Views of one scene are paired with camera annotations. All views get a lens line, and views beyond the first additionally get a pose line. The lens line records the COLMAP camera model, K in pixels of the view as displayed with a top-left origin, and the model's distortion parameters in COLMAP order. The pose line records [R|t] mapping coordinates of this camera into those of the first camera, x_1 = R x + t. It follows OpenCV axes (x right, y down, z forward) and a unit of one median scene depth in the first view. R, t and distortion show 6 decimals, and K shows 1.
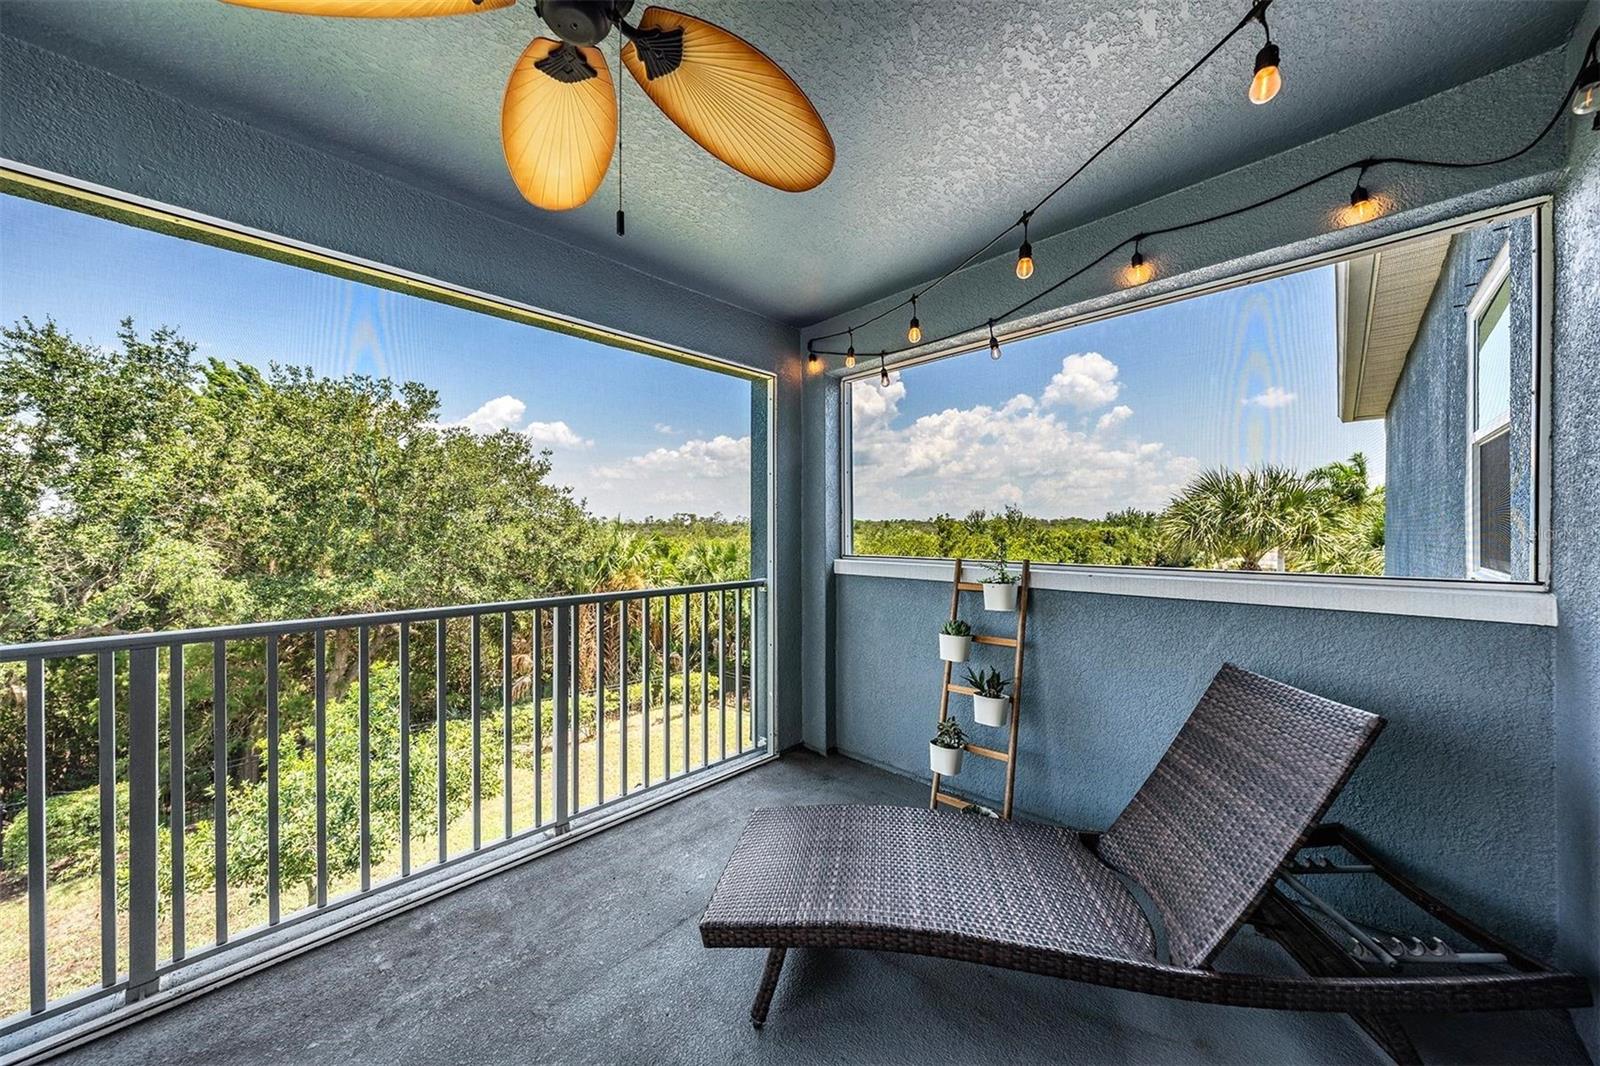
lens RADIAL K [[544.5, 0, 800.0], [0, 544.5, 533.0], [0, 0, 1]] dist [-0.000429, -0.000269]
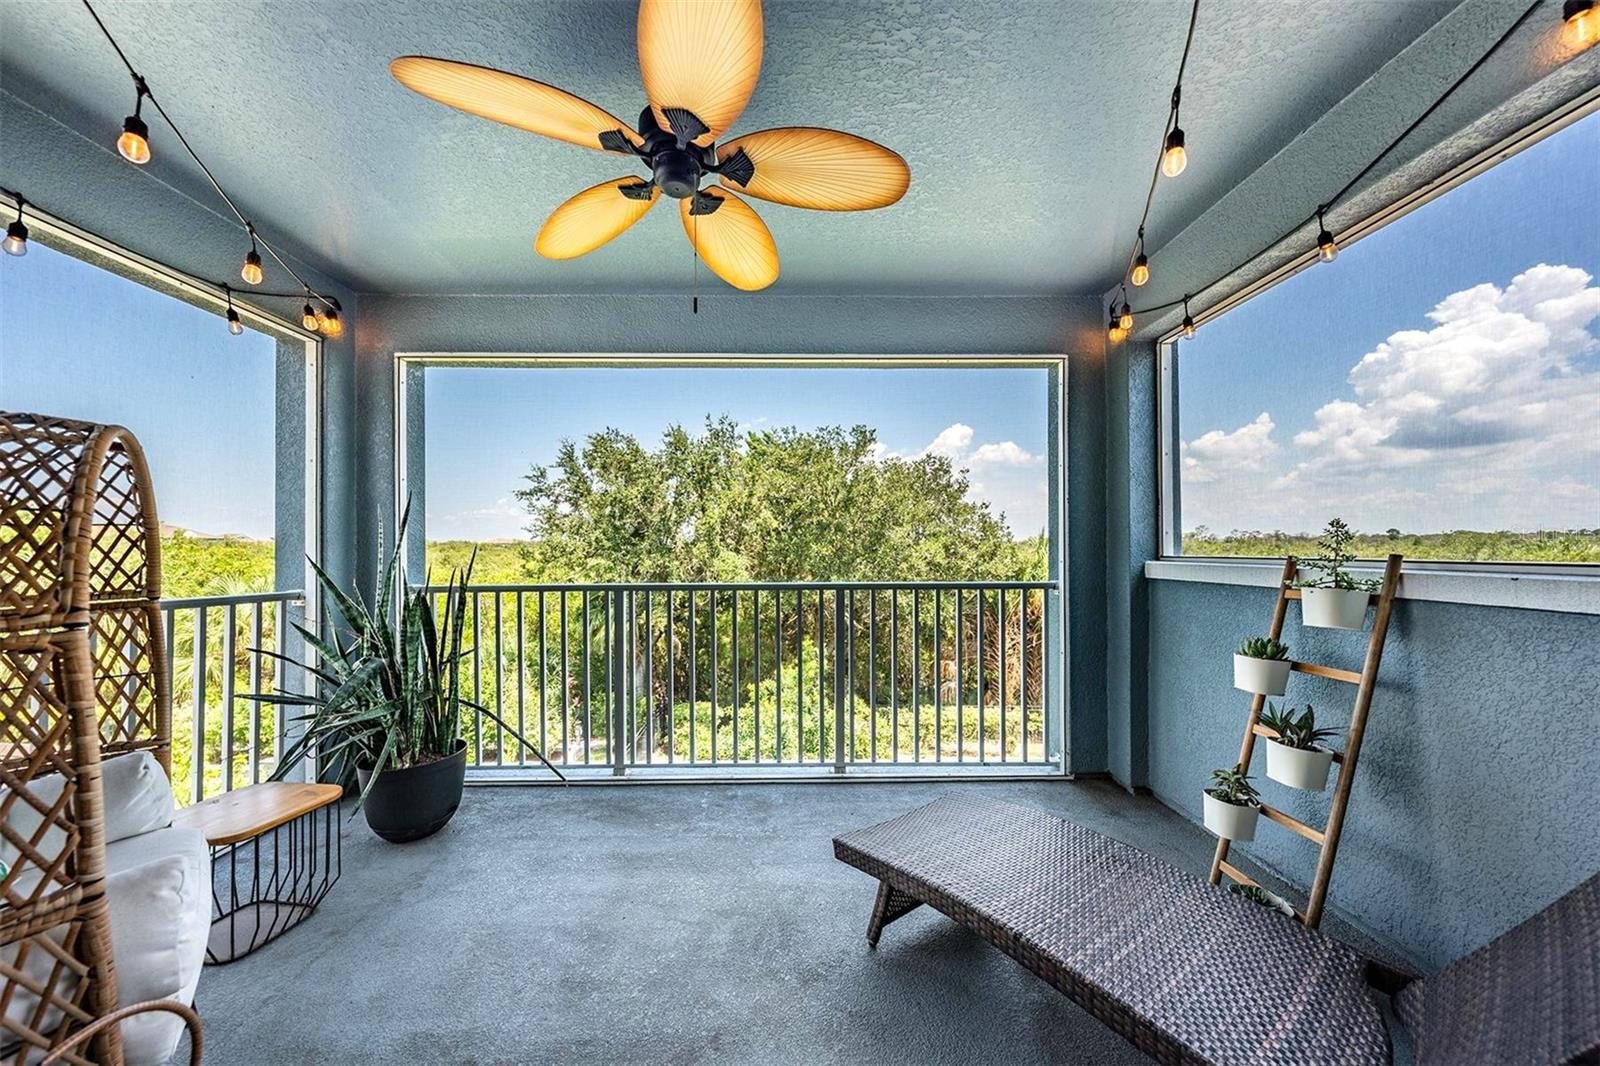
lens RADIAL K [[556.4, 0, 801.3], [0, 556.4, 552.3], [0, 0, 1]] dist [-0.000033, -0.000017]
pose [[0.716624, 0.001114, -0.697459, 0.281843], [-0.000088, 0.999999, 0.001507, 0.034795], [0.697459, -0.001018, 0.716624, 0.026286]]
